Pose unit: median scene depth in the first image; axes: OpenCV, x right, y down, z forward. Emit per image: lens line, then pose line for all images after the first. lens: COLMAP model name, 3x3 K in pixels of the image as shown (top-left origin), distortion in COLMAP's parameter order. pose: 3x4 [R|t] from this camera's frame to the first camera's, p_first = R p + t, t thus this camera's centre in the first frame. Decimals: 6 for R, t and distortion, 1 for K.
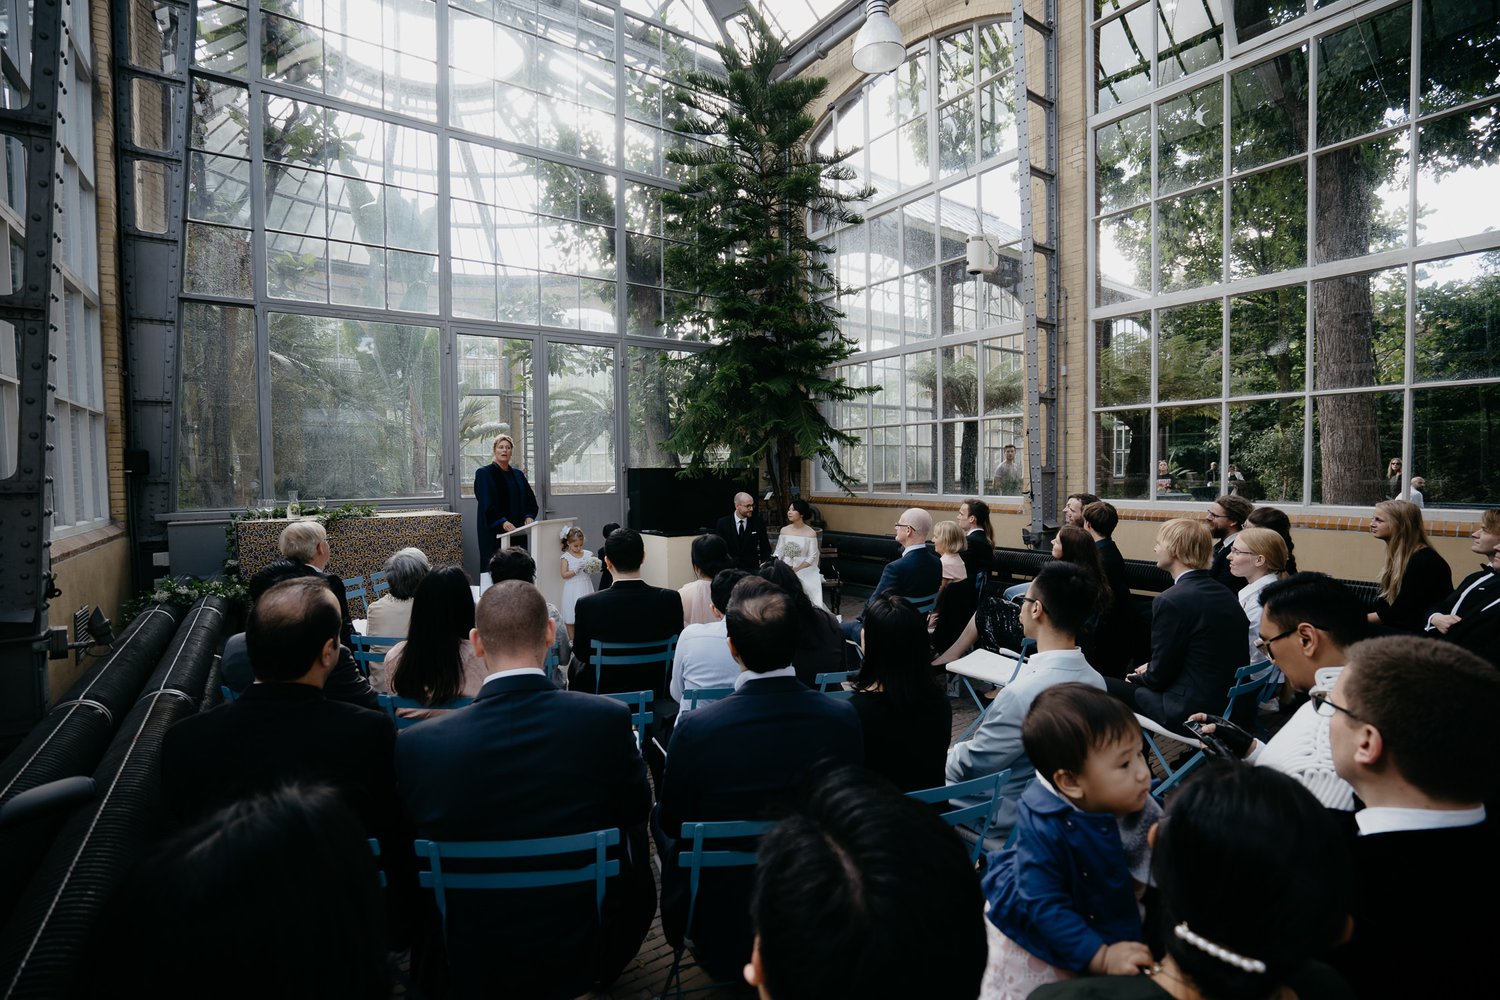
lens RADIAL K [[705.1, 0, 750.0], [0, 705.1, 500.0], [0, 0, 1]] dist [-0.052814, 0.015528]
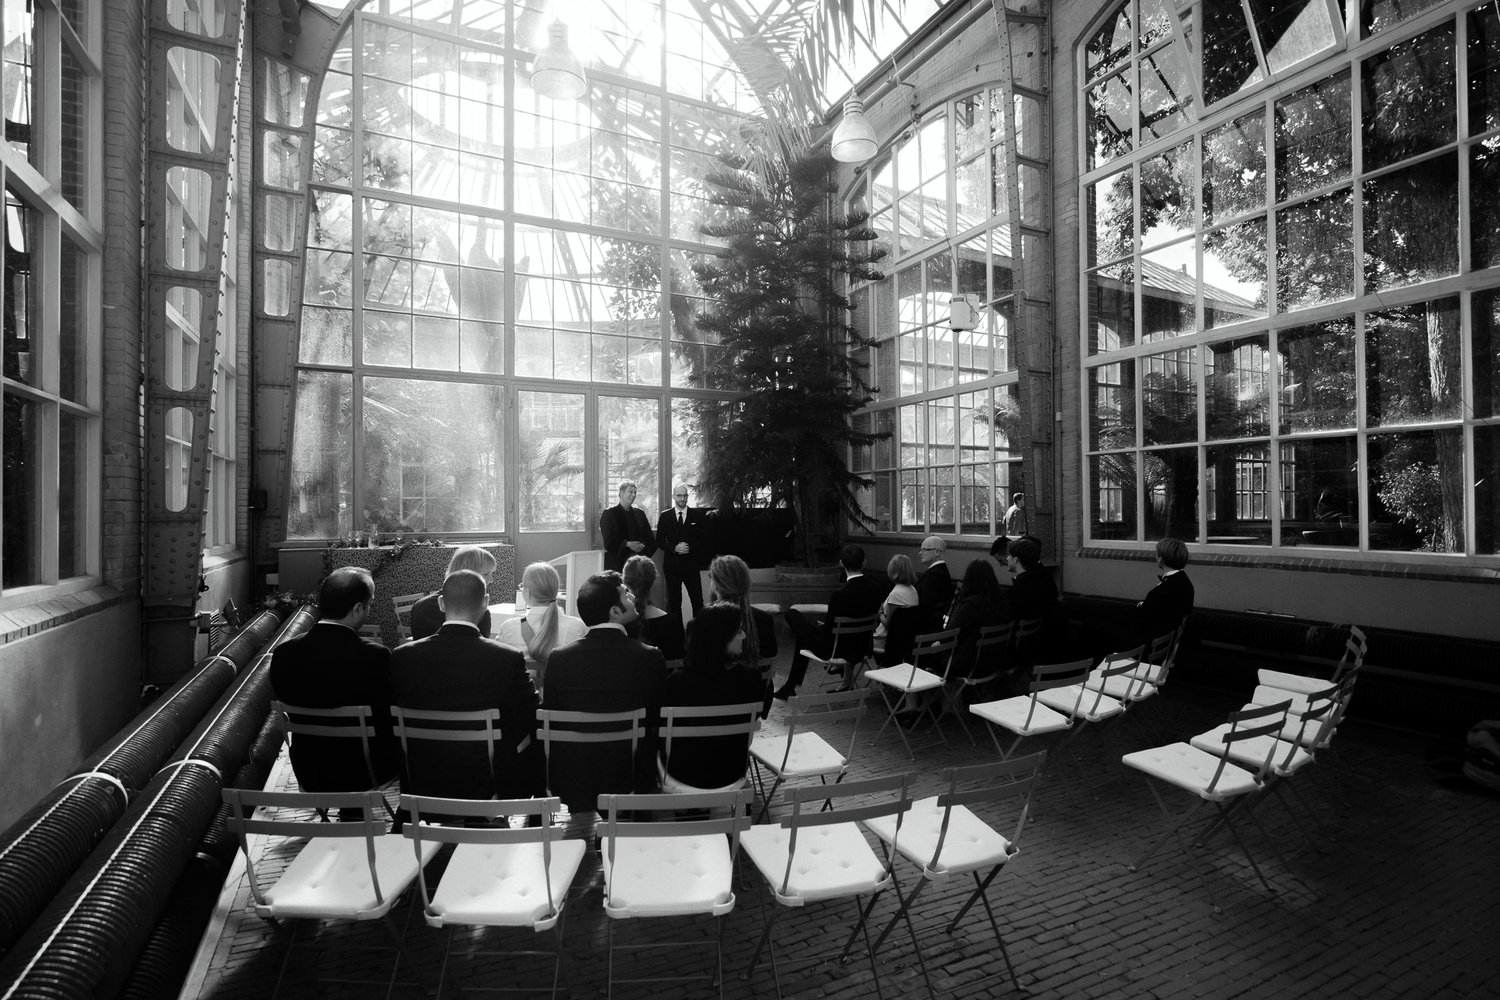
lens RADIAL K [[765.7, 0, 750.0], [0, 765.7, 500.0], [0, 0, 1]] dist [-0.005318, -0.000763]
pose [[0.987714, 0.003537, -0.156230, 0.190627], [-0.012351, 0.998383, -0.055482, 0.010223], [0.155781, 0.056730, 0.986161, -0.217775]]
